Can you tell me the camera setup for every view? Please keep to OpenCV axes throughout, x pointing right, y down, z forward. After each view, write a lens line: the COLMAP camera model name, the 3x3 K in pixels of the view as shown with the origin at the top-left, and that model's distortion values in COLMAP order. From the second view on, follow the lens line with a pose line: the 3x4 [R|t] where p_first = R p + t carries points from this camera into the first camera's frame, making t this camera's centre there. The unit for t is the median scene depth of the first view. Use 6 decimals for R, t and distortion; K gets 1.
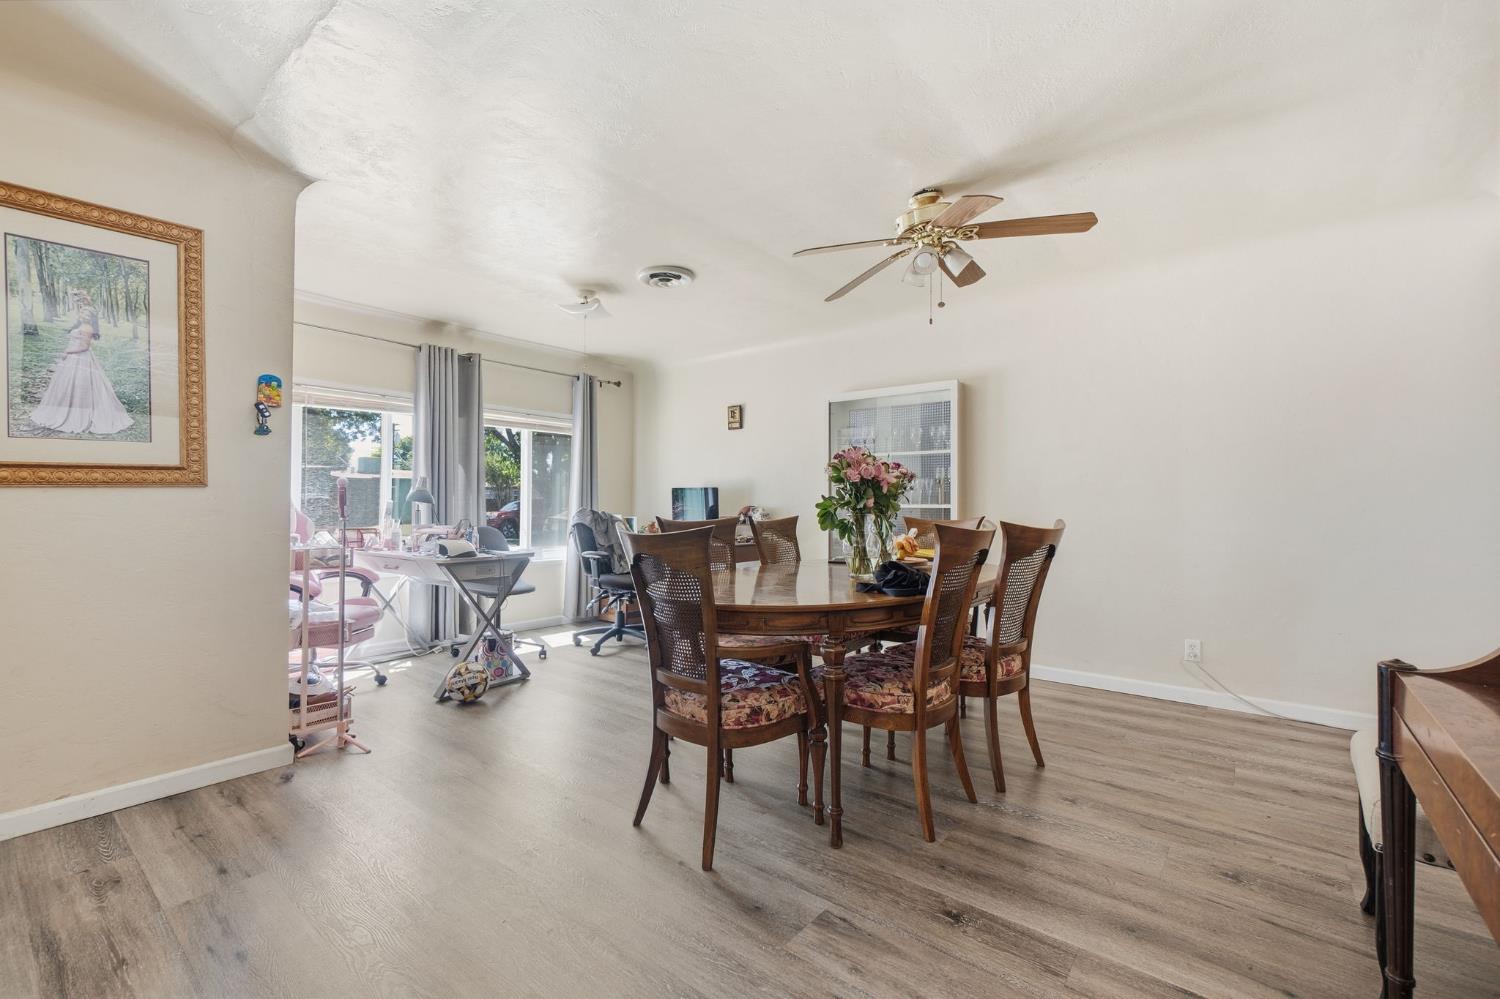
lens RADIAL K [[644.3, 0, 750.0], [0, 644.3, 499.5], [0, 0, 1]] dist [-0.000800, 0.000109]
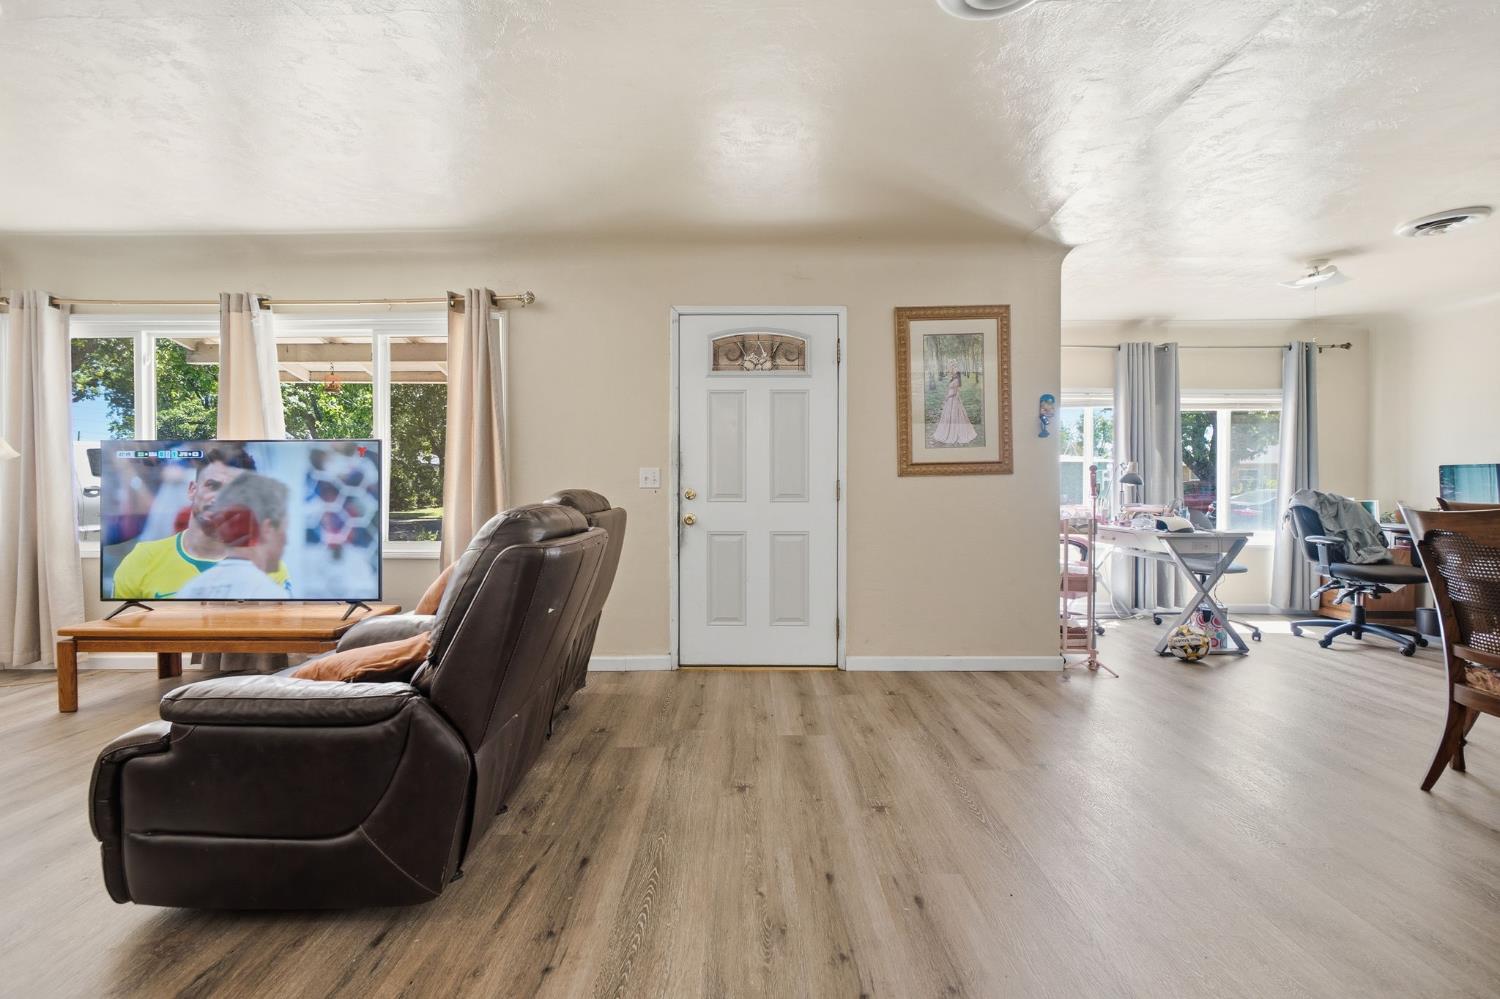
lens RADIAL K [[657.1, 0, 738.5], [0, 657.1, 490.2], [0, 0, 1]] dist [-0.003447, 0.000622]
pose [[0.608365, 0.001600, -0.793656, -0.005800], [0.007286, 0.999945, 0.007600, 0.001211], [0.793624, -0.010406, 0.608319, -0.272726]]
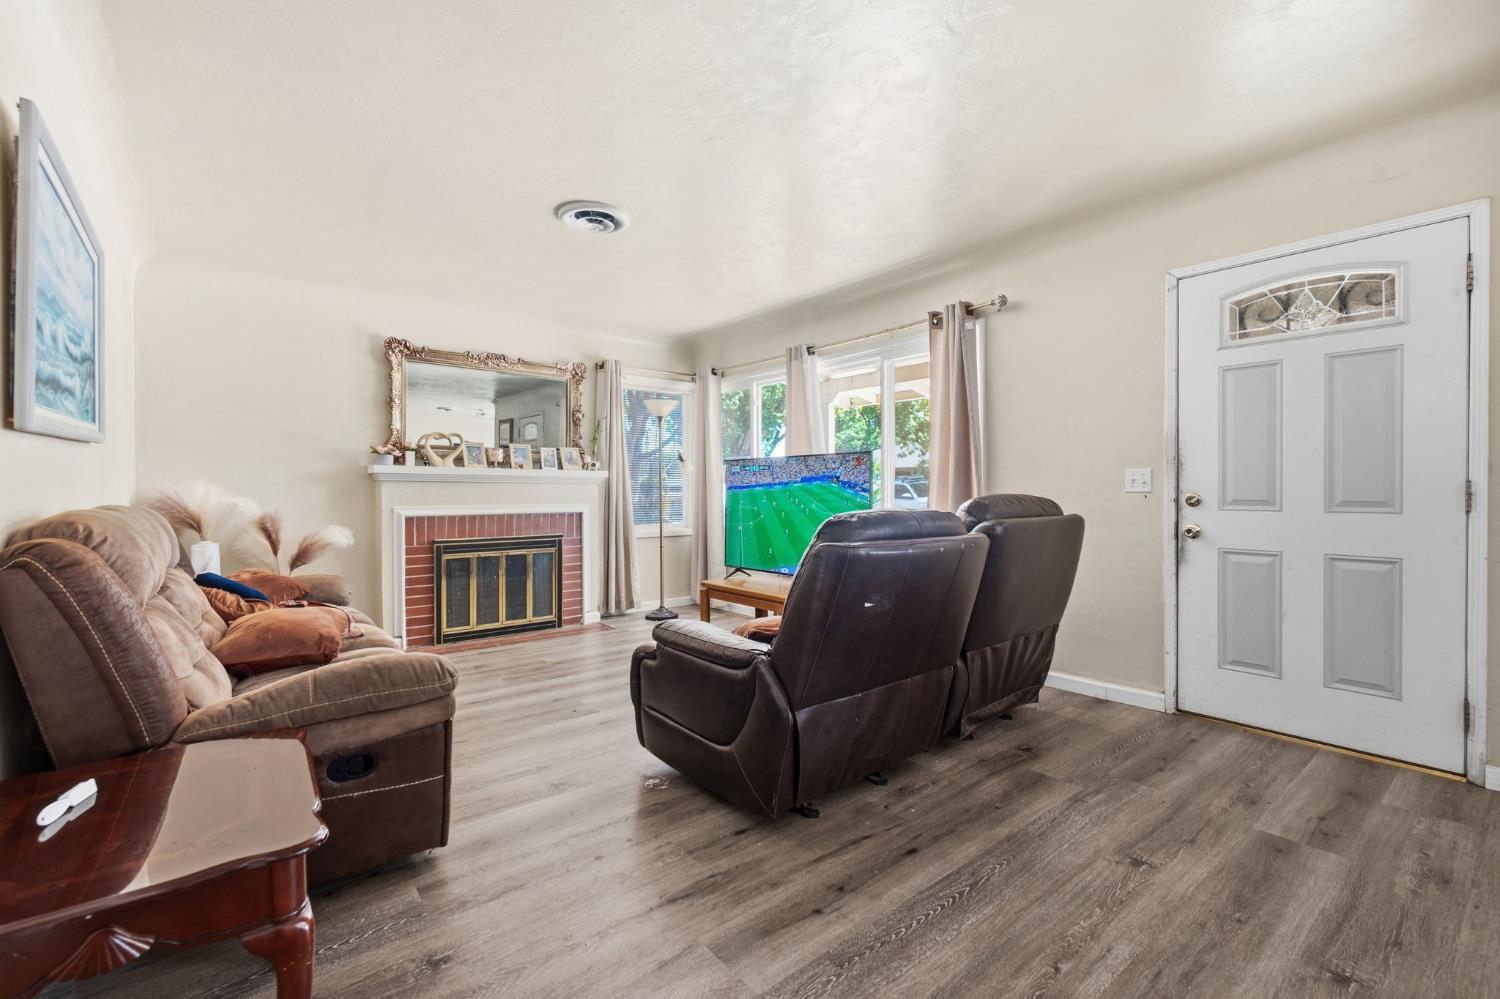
lens RADIAL K [[657.1, 0, 738.5], [0, 657.1, 490.2], [0, 0, 1]] dist [-0.003447, 0.000622]
pose [[-0.235648, -0.000400, -0.971838, 0.061434], [0.008479, 0.999961, -0.002467, -0.000138], [0.971802, -0.008822, -0.235635, -0.087943]]
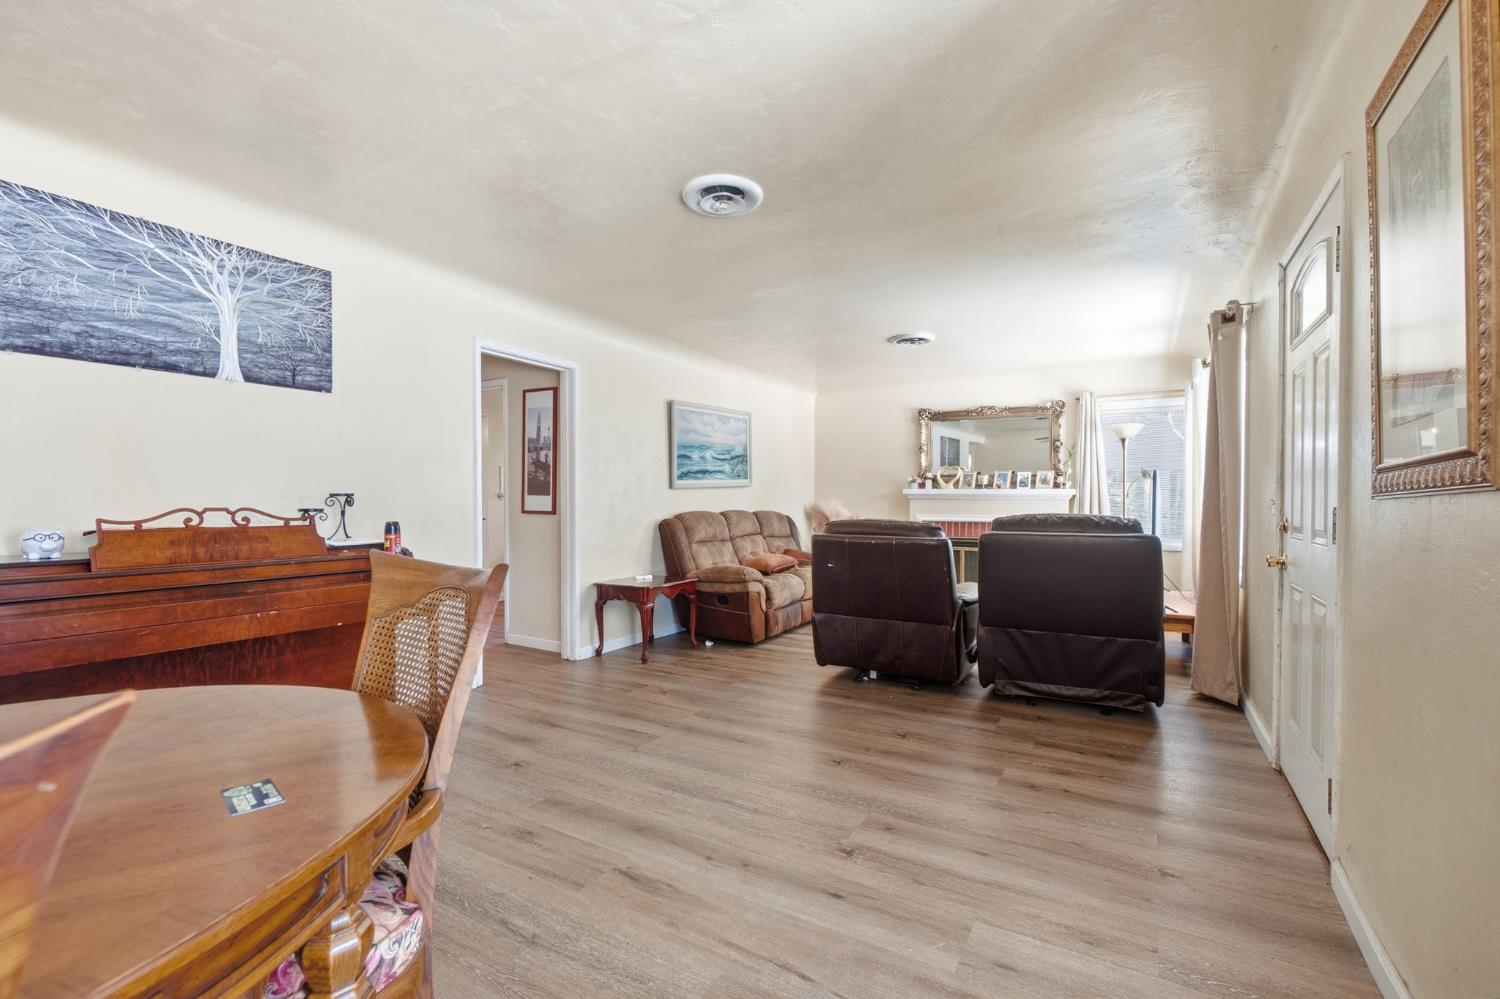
lens RADIAL K [[673.0, 0, 722.2], [0, 673.0, 508.8], [0, 0, 1]] dist [-0.001717, 0.000082]
pose [[-0.995318, -0.001960, -0.096634, -0.170108], [-0.002605, 0.999975, 0.006542, -0.005949], [0.096619, 0.006763, -0.995299, 0.843704]]
